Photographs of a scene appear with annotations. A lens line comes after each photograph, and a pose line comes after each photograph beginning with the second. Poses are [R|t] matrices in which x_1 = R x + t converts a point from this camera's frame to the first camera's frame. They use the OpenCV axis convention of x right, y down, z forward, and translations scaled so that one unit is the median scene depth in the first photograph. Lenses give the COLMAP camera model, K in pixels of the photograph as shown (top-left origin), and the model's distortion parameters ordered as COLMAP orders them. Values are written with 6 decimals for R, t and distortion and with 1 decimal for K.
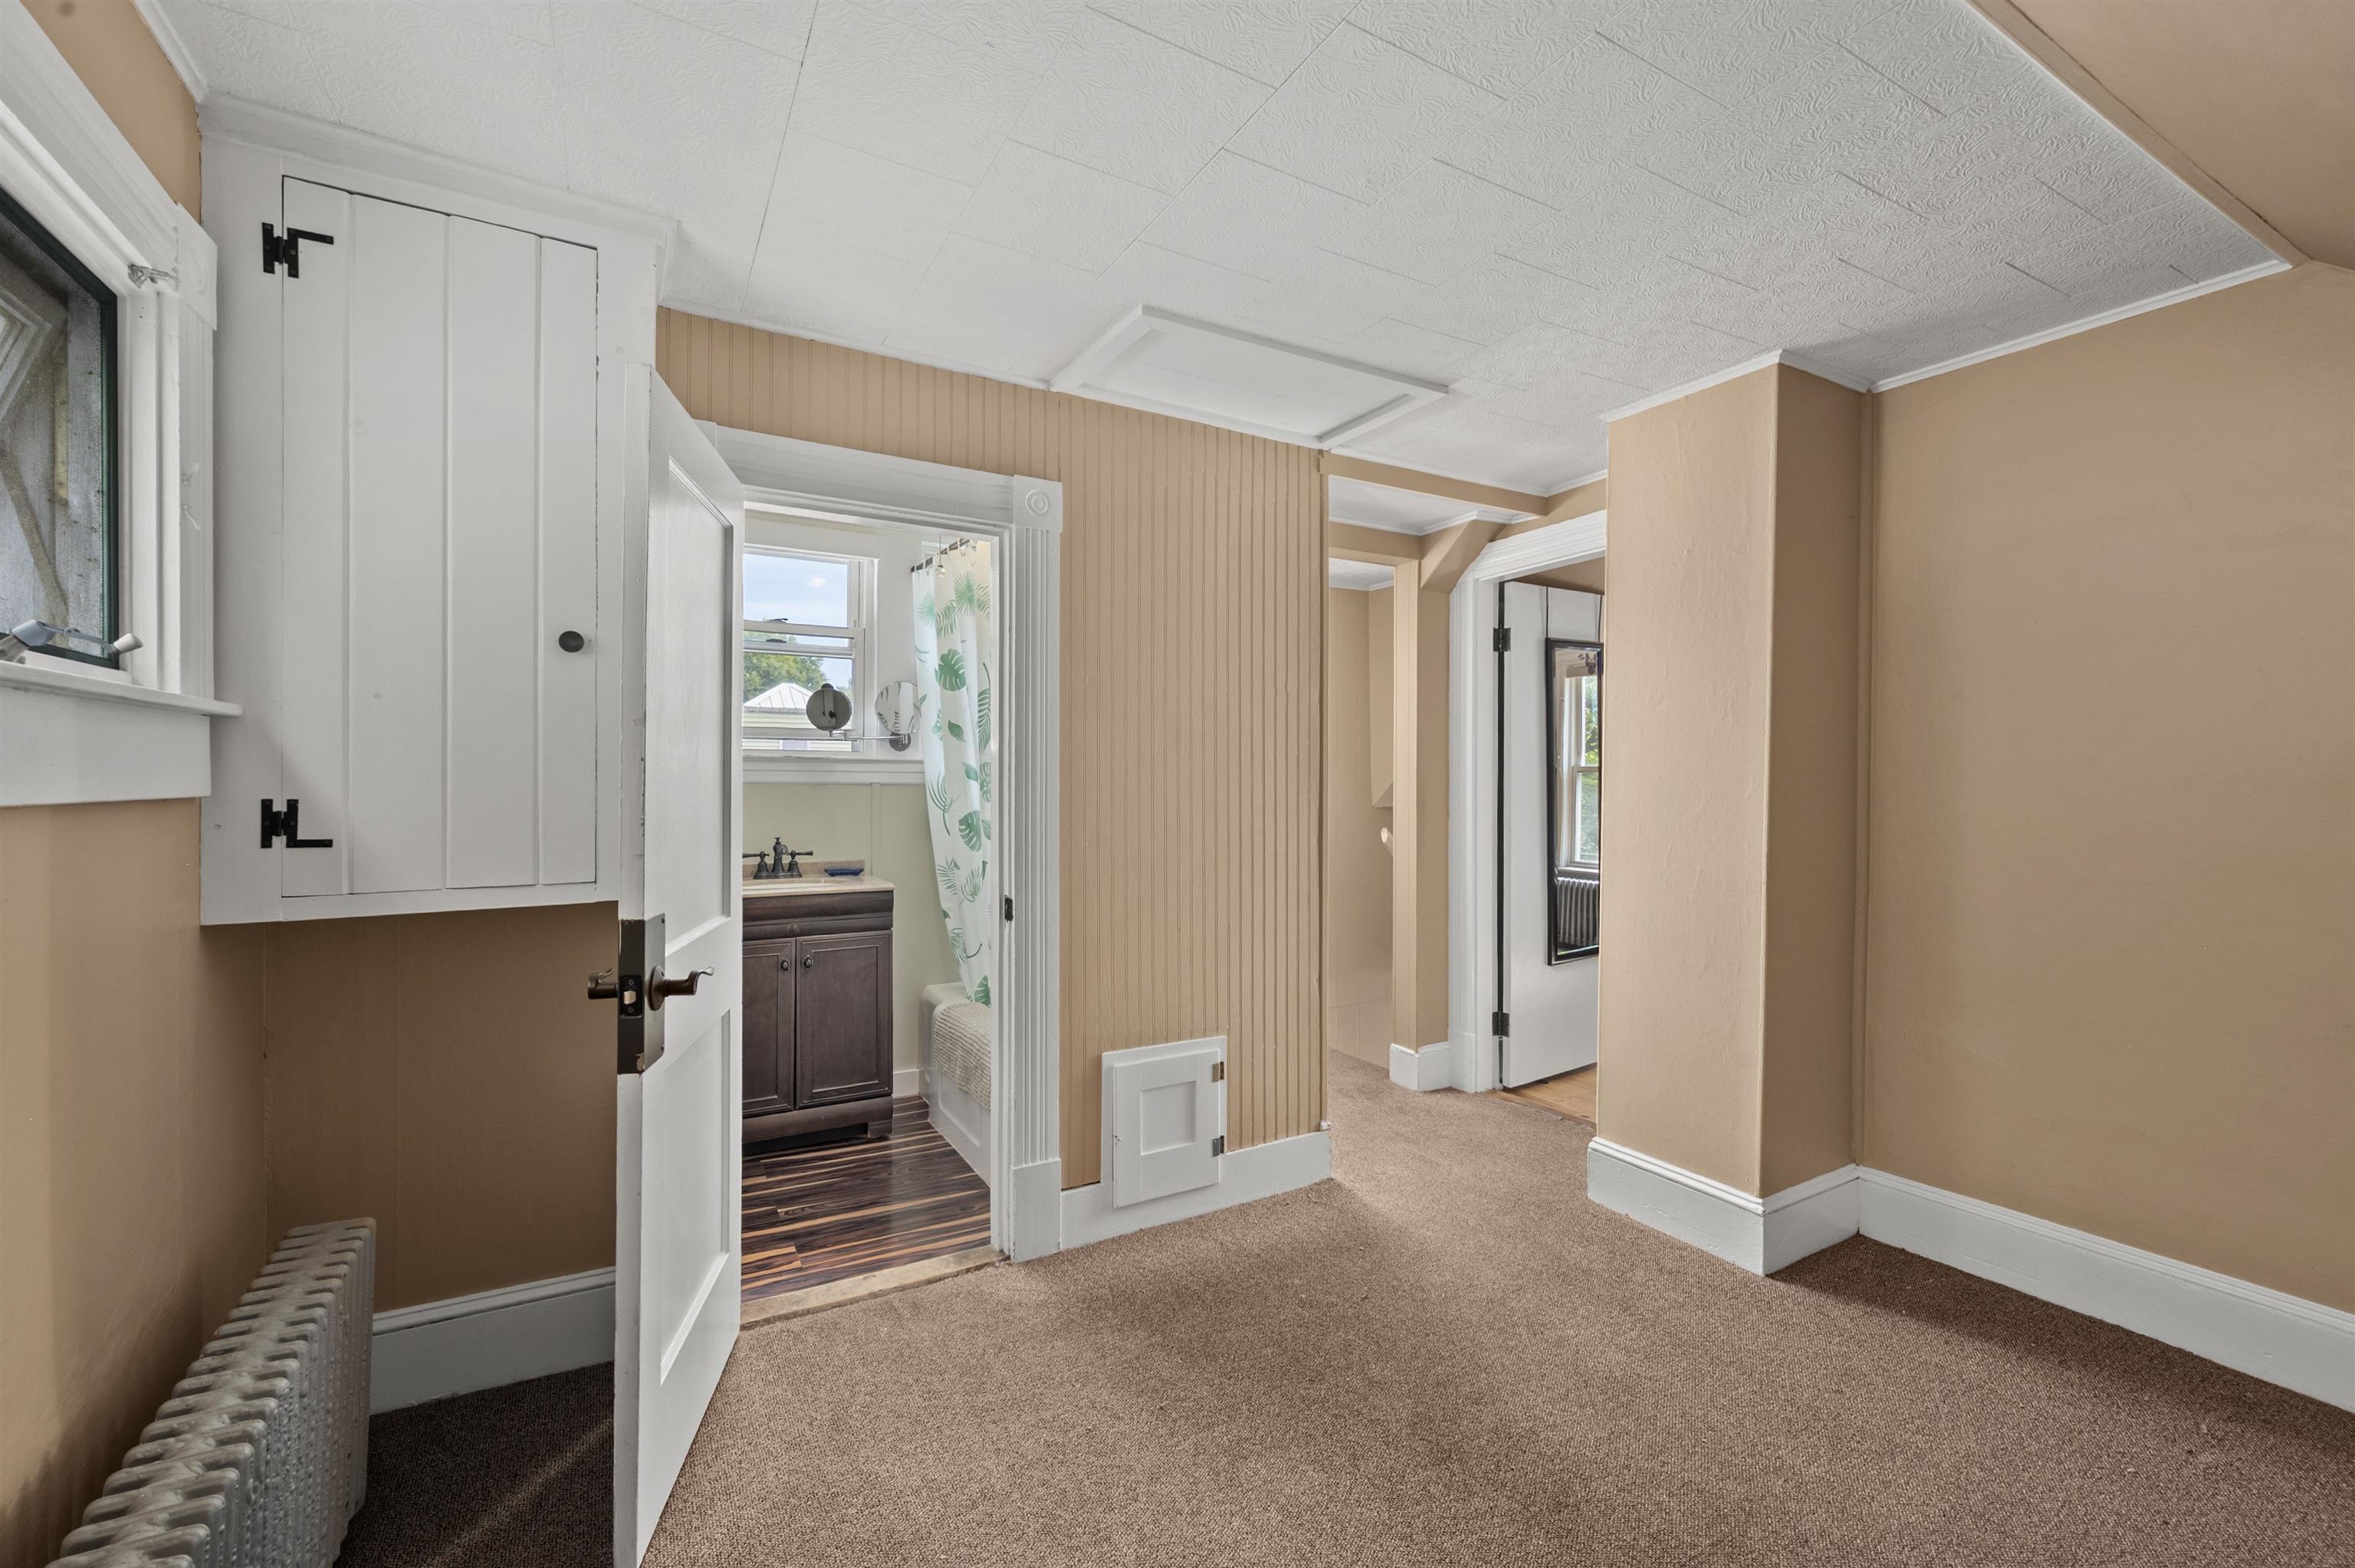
lens RADIAL K [[1023.6, 0, 1177.5], [0, 1023.6, 784.8], [0, 0, 1]] dist [-0.000639, 0.000367]
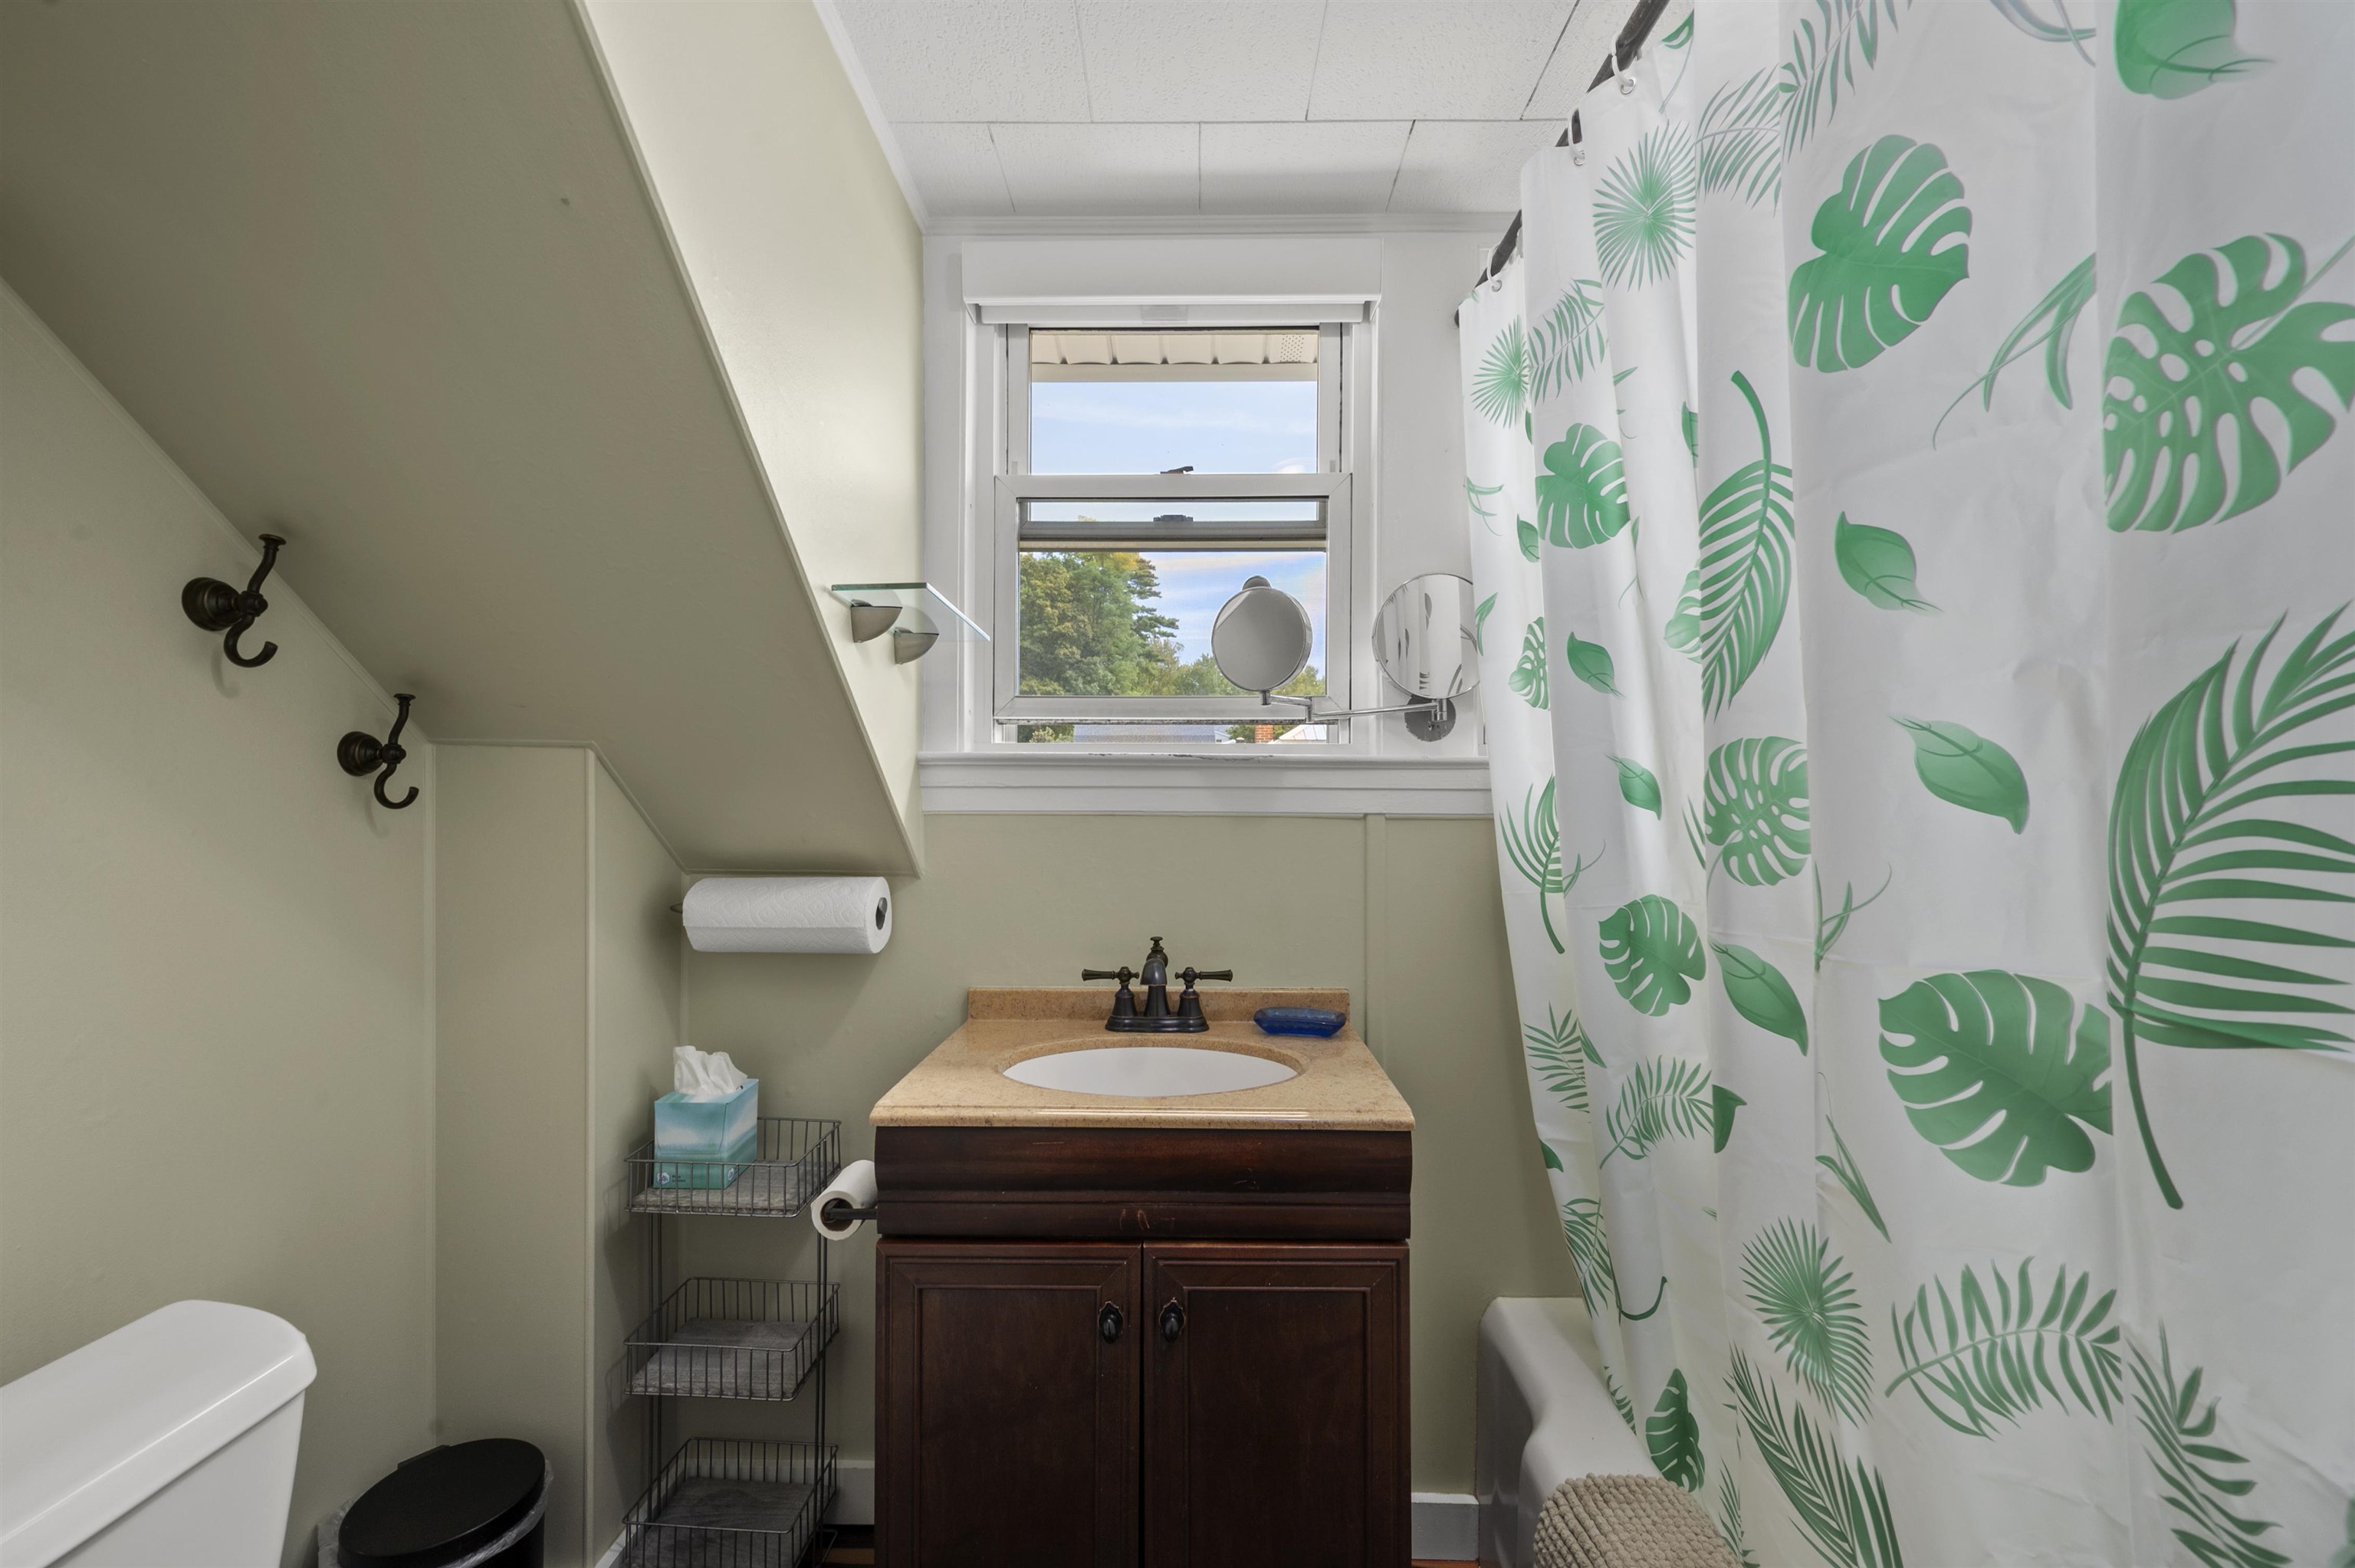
lens RADIAL K [[956.1, 0, 1173.8], [0, 956.1, 794.8], [0, 0, 1]] dist [-0.001397, -0.000280]
pose [[0.861292, -0.008370, -0.508042, -0.169423], [-0.001001, 0.999834, -0.018169, -0.002699], [0.508110, 0.016158, 0.861141, 0.633961]]
